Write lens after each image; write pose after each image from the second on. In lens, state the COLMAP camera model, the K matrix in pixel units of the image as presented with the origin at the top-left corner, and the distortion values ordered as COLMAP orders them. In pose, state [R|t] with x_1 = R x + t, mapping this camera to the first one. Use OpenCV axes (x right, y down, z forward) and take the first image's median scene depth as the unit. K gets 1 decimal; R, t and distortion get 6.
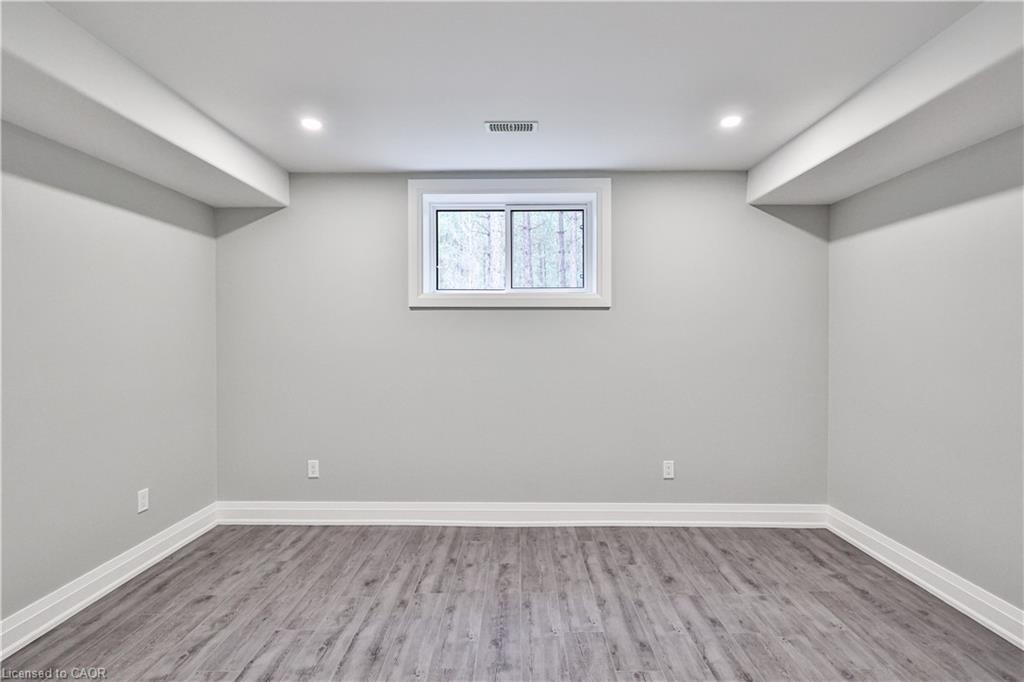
lens RADIAL K [[507.1, 0, 510.7], [0, 507.1, 337.8], [0, 0, 1]] dist [0.004723, -0.000561]
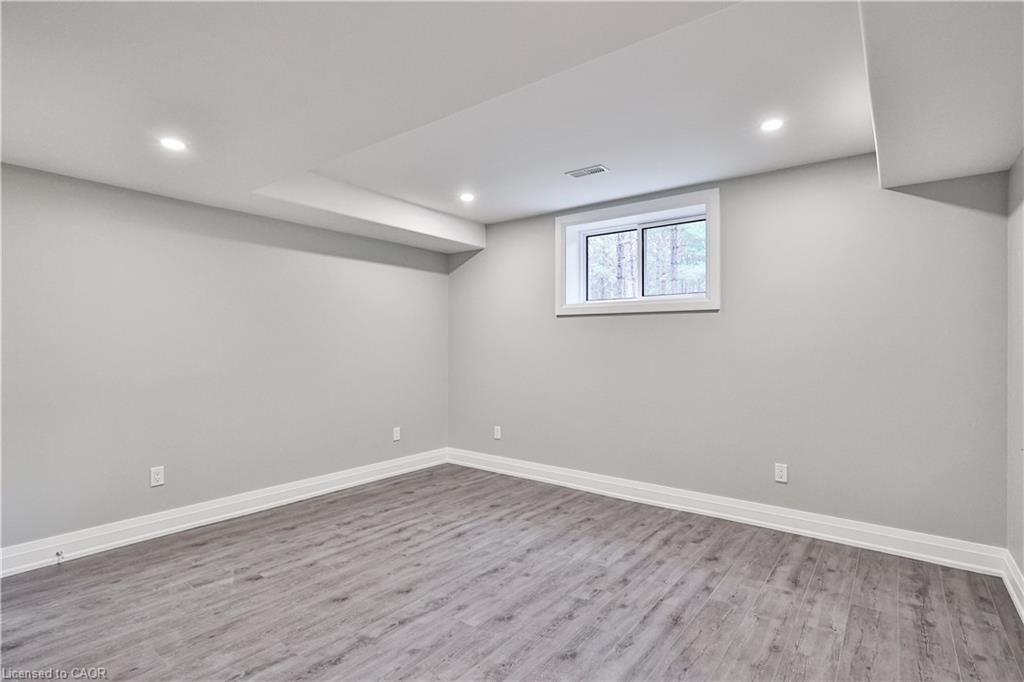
lens RADIAL K [[507.1, 0, 510.0], [0, 507.1, 343.6], [0, 0, 1]] dist [0.004723, -0.000561]
pose [[0.798174, 0.002765, -0.602421, 0.553532], [-0.012392, 0.999853, -0.011830, 0.032475], [0.602299, 0.016907, 0.798091, -0.116916]]
